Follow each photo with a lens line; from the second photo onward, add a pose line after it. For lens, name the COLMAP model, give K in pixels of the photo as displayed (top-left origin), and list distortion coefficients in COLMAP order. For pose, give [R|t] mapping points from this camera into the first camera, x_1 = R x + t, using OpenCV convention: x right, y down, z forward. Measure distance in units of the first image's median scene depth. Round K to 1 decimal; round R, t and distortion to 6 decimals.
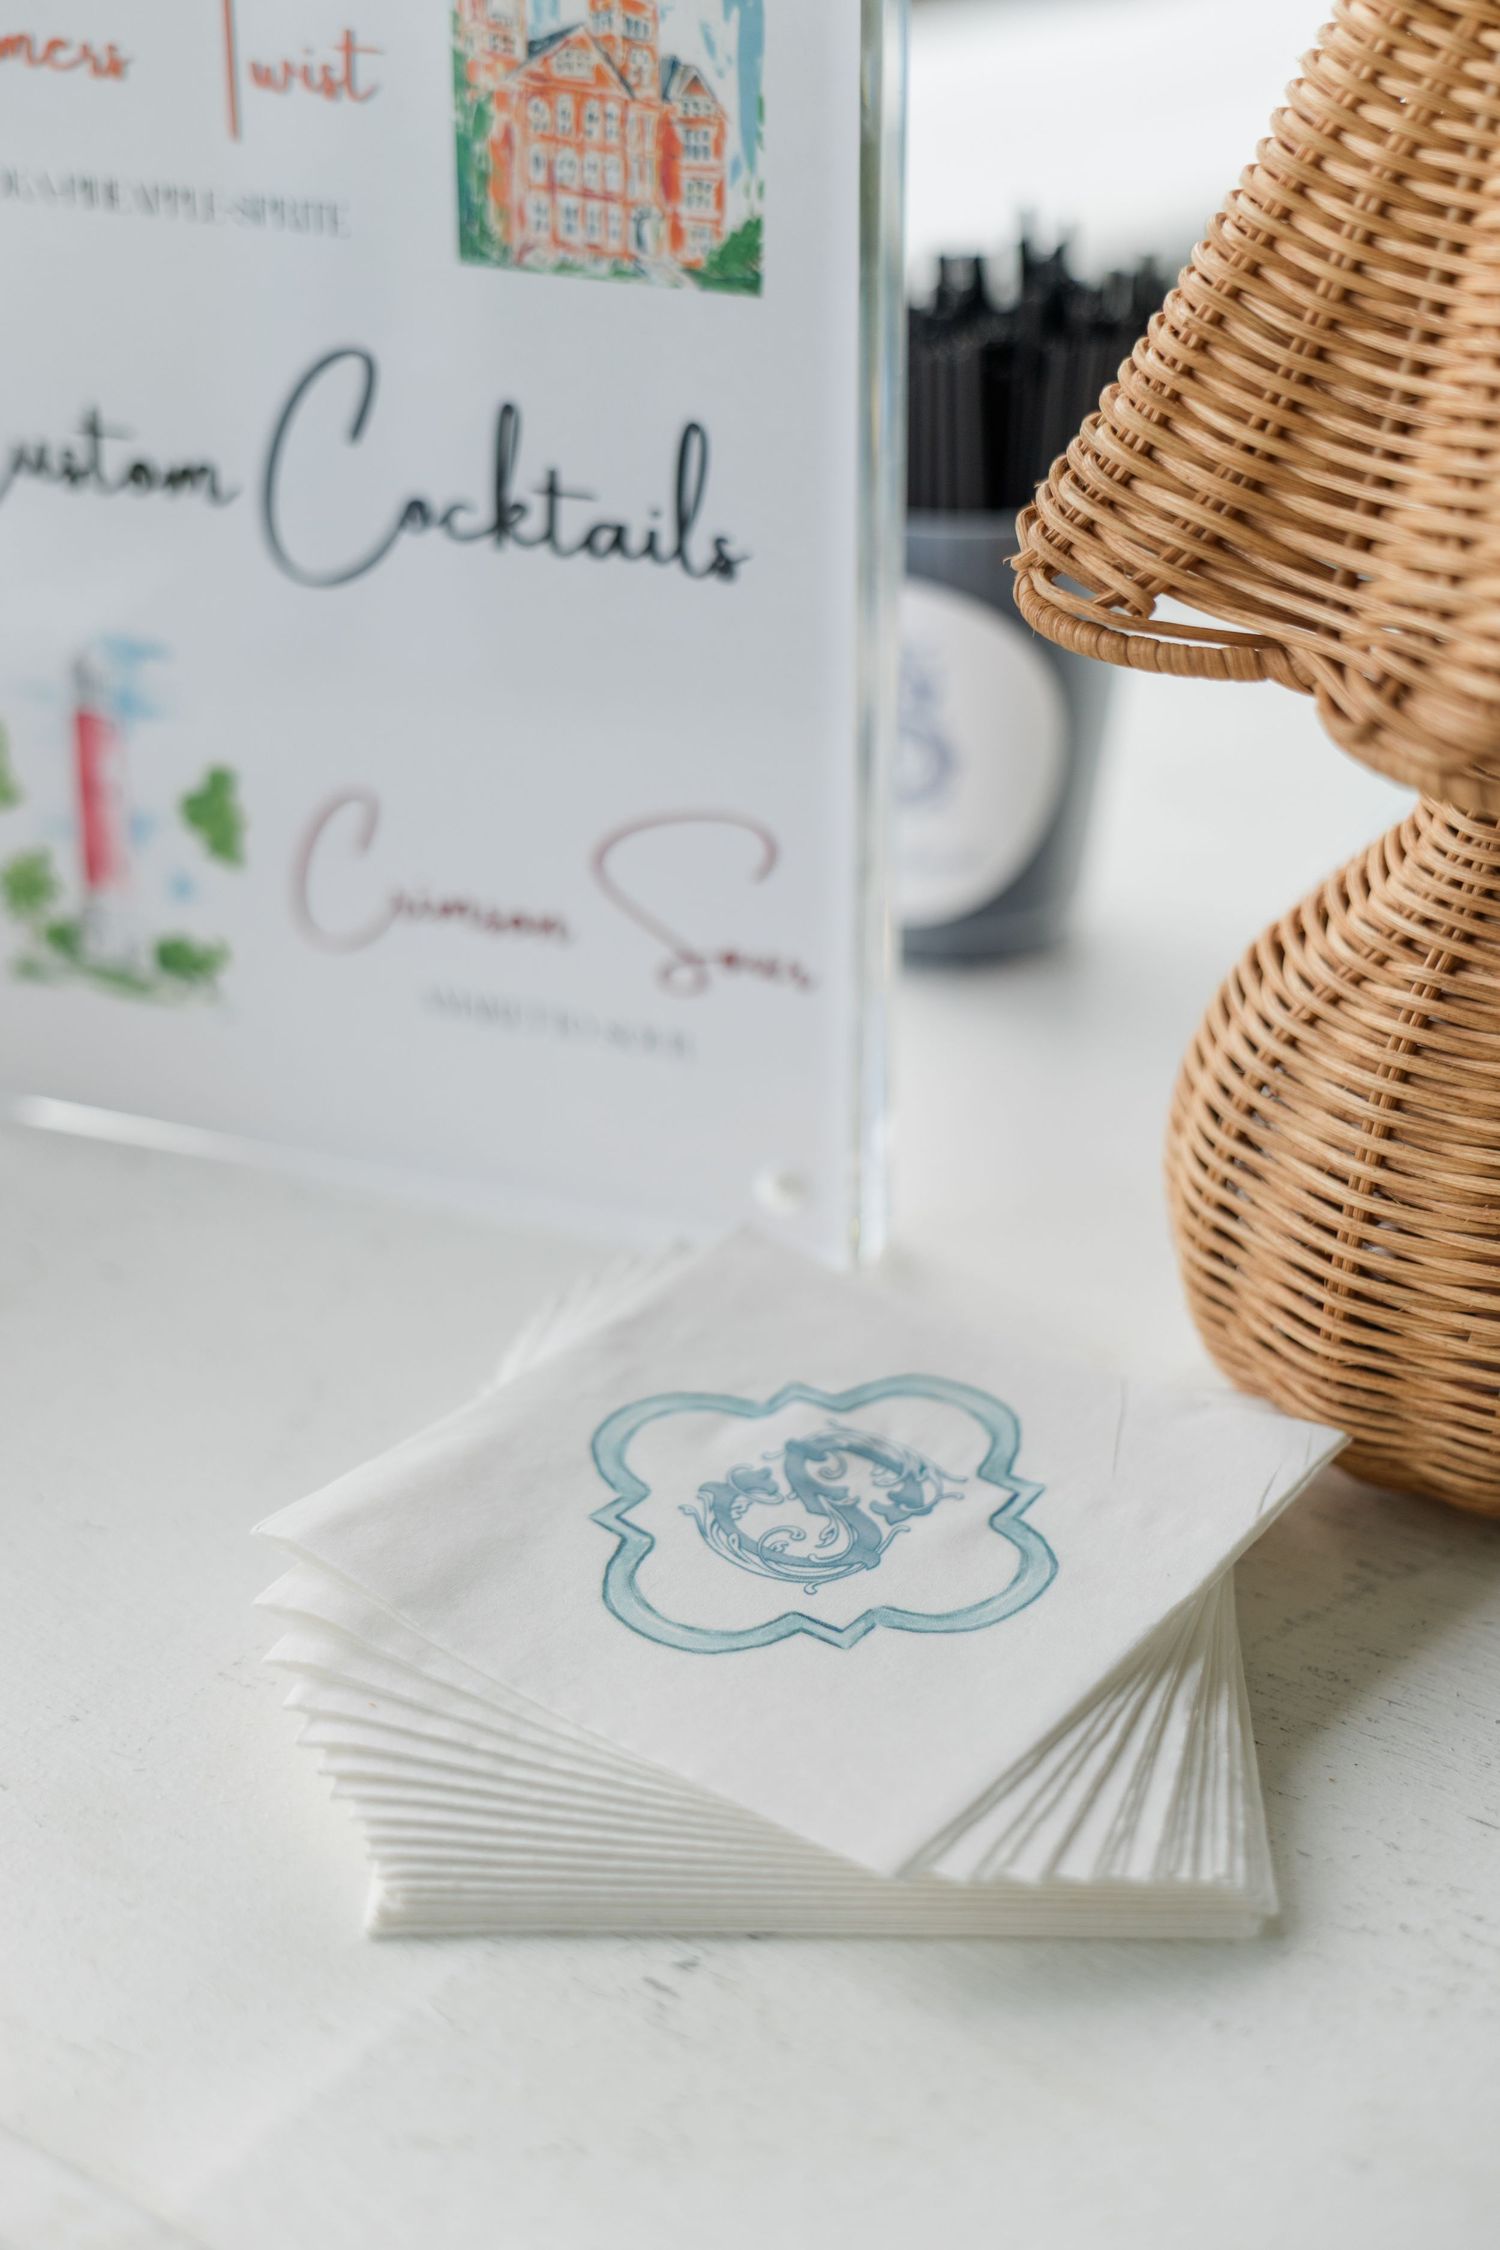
lens RADIAL K [[3637.6, 0, 742.1], [0, 3637.6, 1112.4], [0, 0, 1]] dist [0.005610, 0.000000]
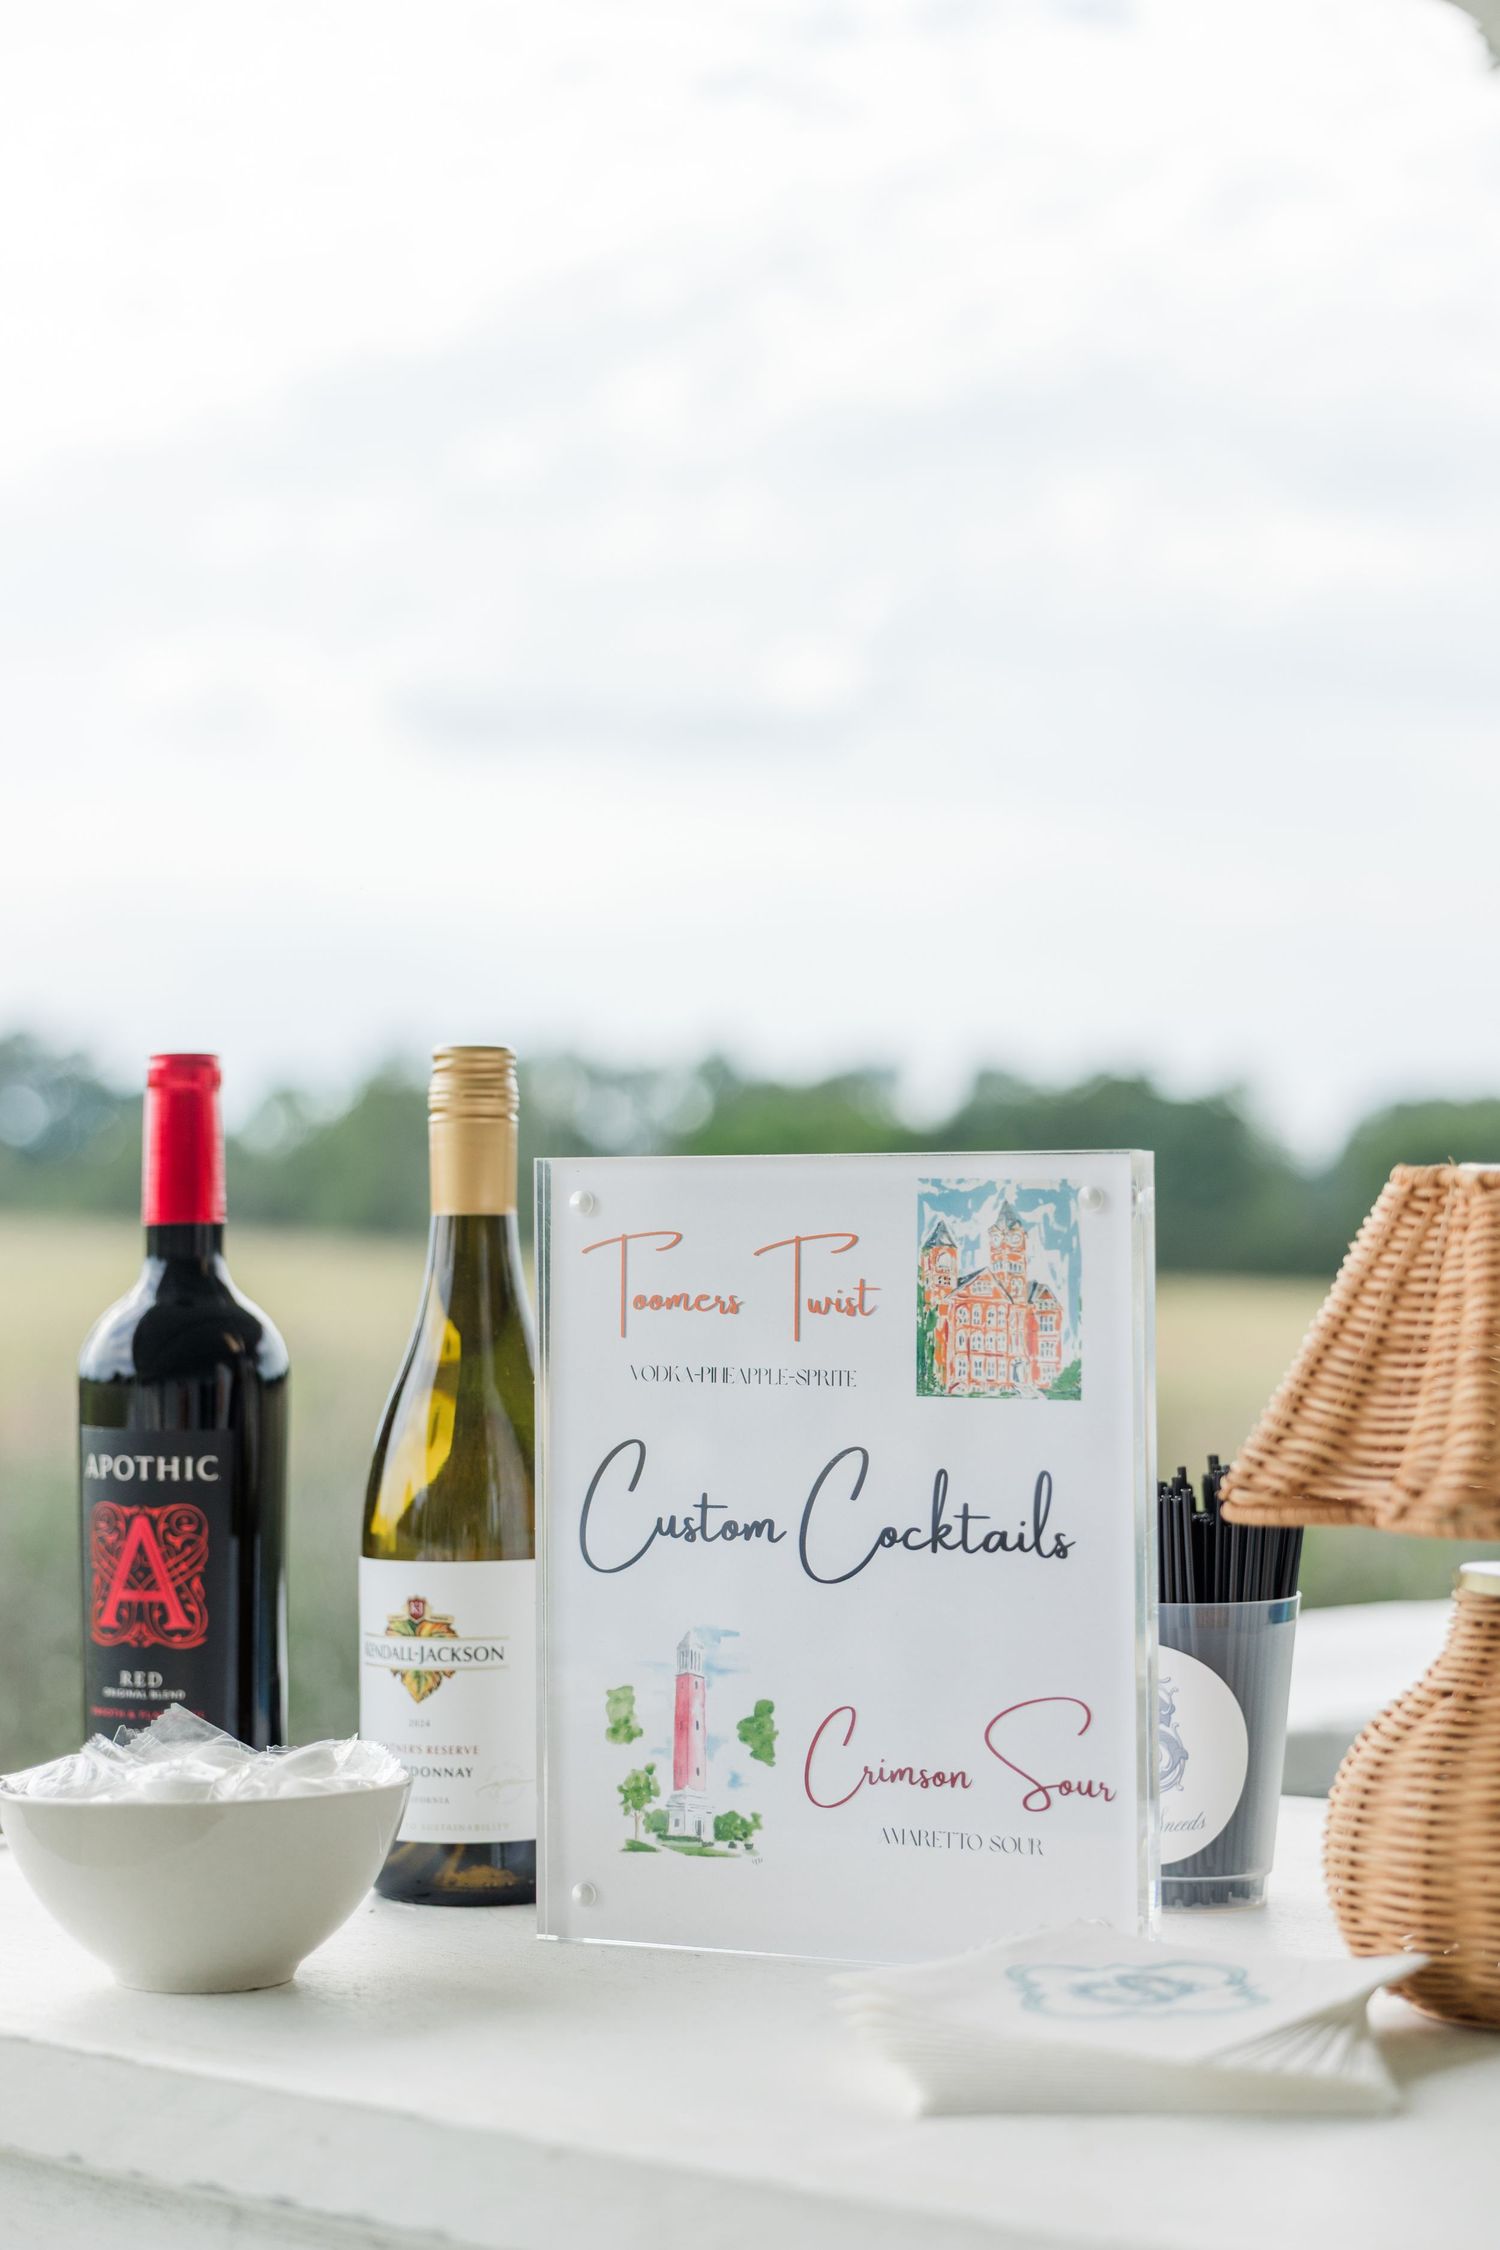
lens RADIAL K [[3808.8, 0, 729.0], [0, 3808.8, 1142.2], [0, 0, 1]] dist [-0.009696, 0.000000]
pose [[0.999324, -0.001762, -0.036709, -0.104957], [-0.016047, 0.877688, -0.478964, 0.611674], [0.033063, 0.479230, 0.877067, -0.816129]]
